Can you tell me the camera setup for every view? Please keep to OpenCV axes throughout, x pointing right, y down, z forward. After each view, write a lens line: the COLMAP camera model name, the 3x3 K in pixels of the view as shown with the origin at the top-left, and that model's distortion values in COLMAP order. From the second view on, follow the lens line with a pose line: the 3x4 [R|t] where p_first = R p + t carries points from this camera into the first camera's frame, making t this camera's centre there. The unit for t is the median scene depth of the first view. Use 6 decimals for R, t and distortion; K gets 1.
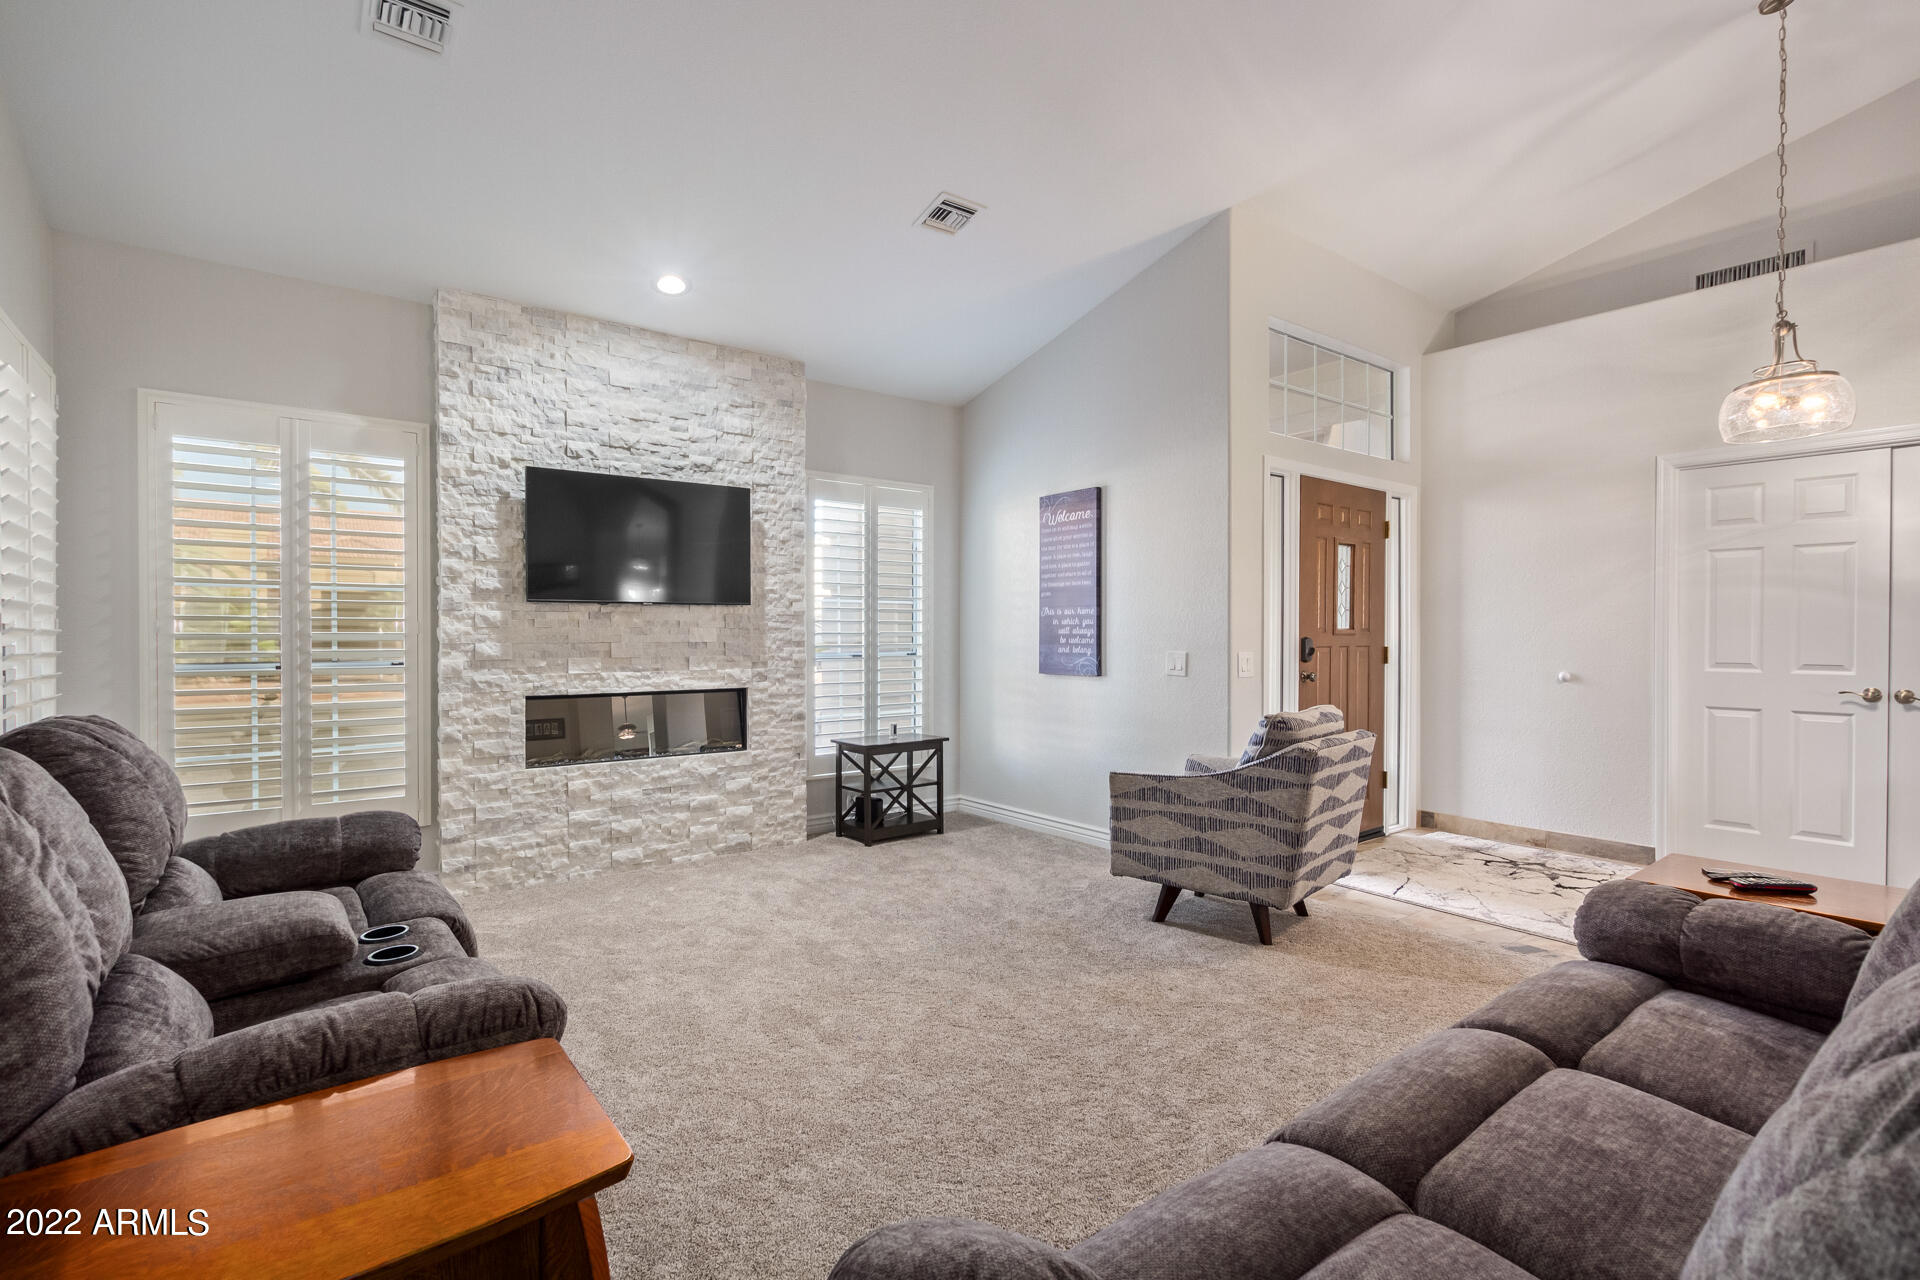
lens RADIAL K [[877.6, 0, 965.3], [0, 877.6, 639.5], [0, 0, 1]] dist [0.008052, -0.000288]
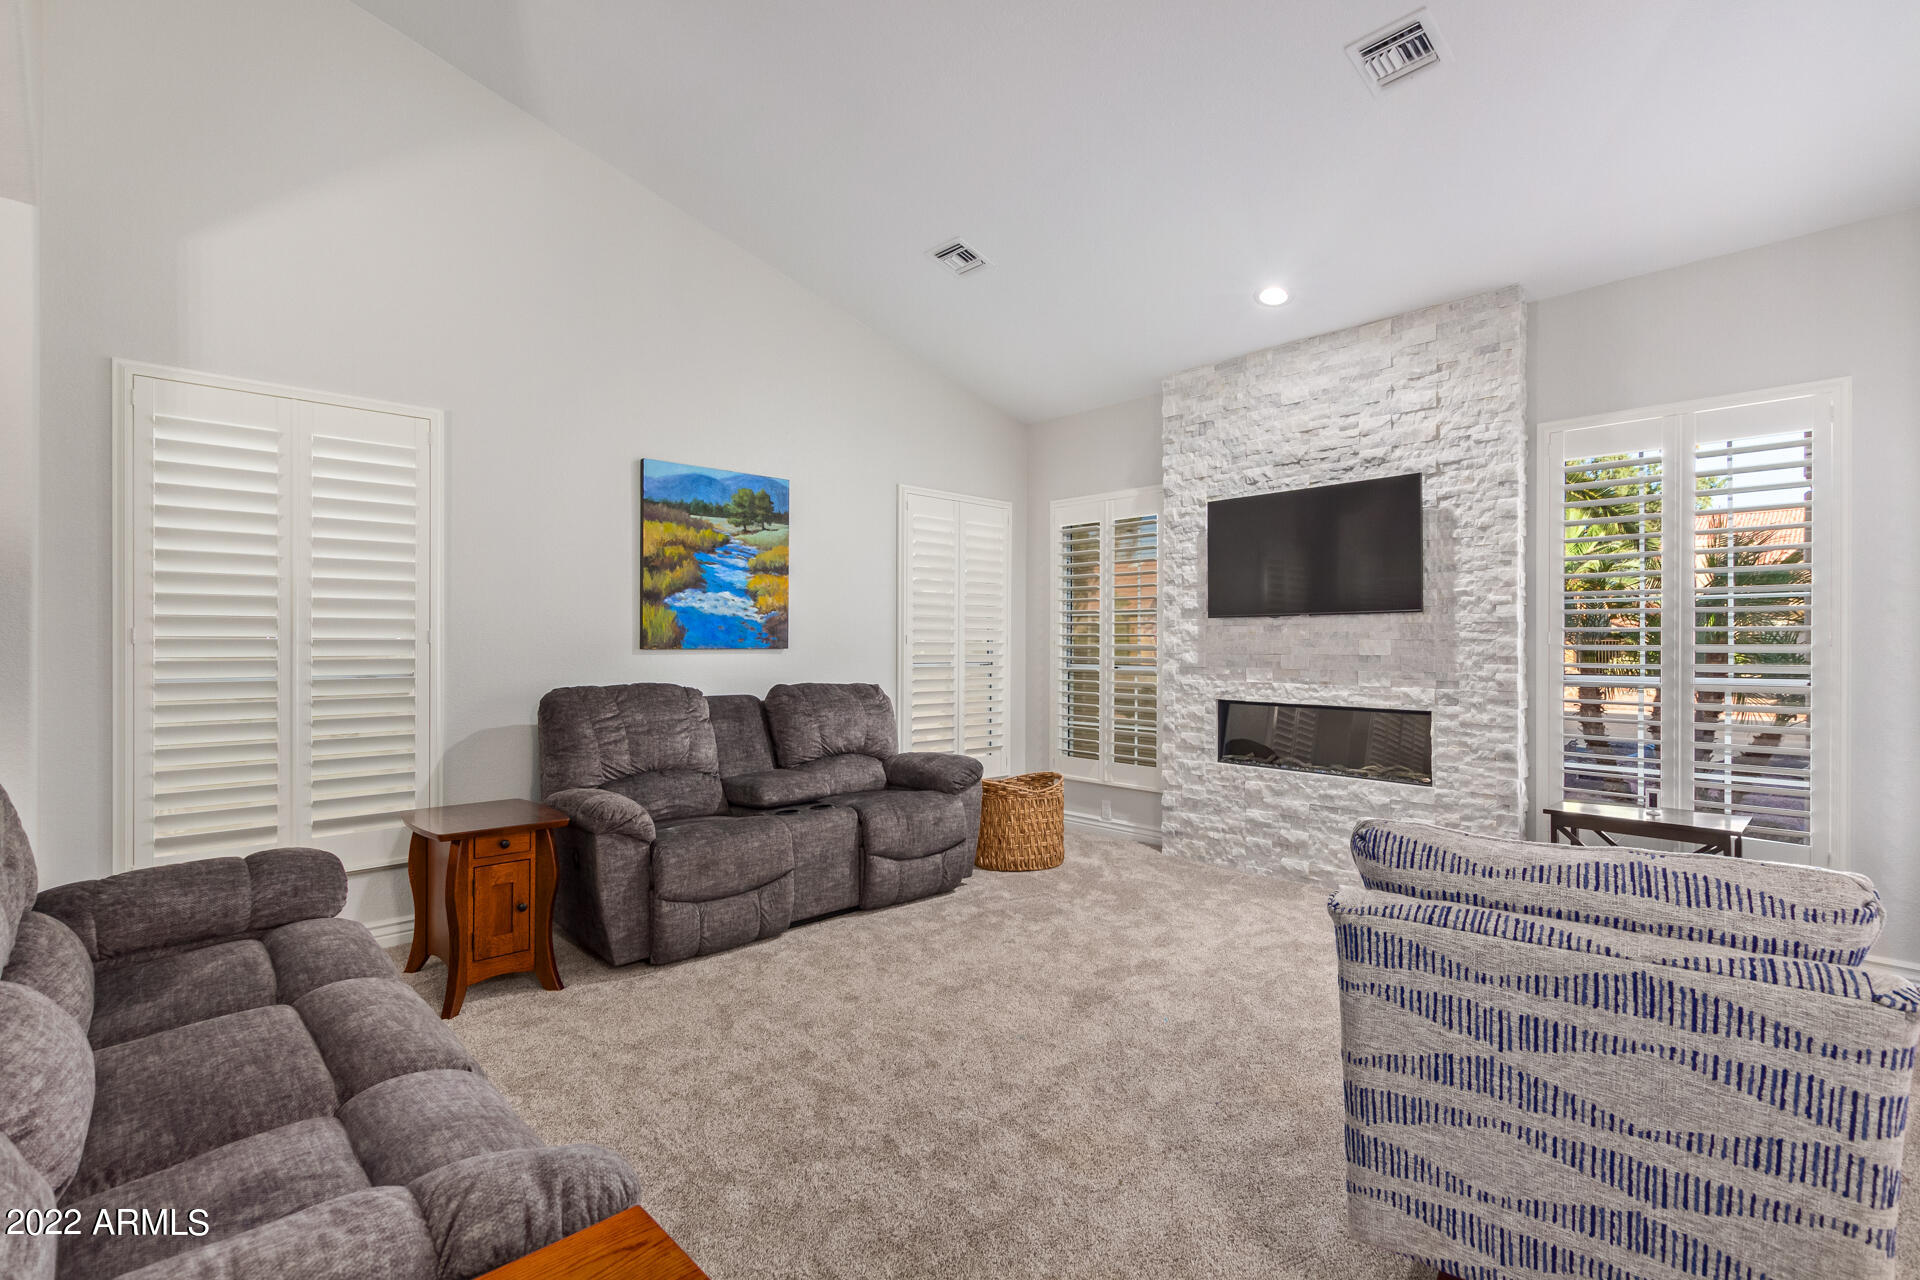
lens RADIAL K [[877.6, 0, 959.0], [0, 877.6, 635.1], [0, 0, 1]] dist [0.008052, -0.000288]
pose [[0.099522, -0.005538, -0.995020, 0.596493], [-0.004444, 0.999972, -0.006010, -0.011374], [0.995025, 0.005020, 0.099495, 0.526994]]
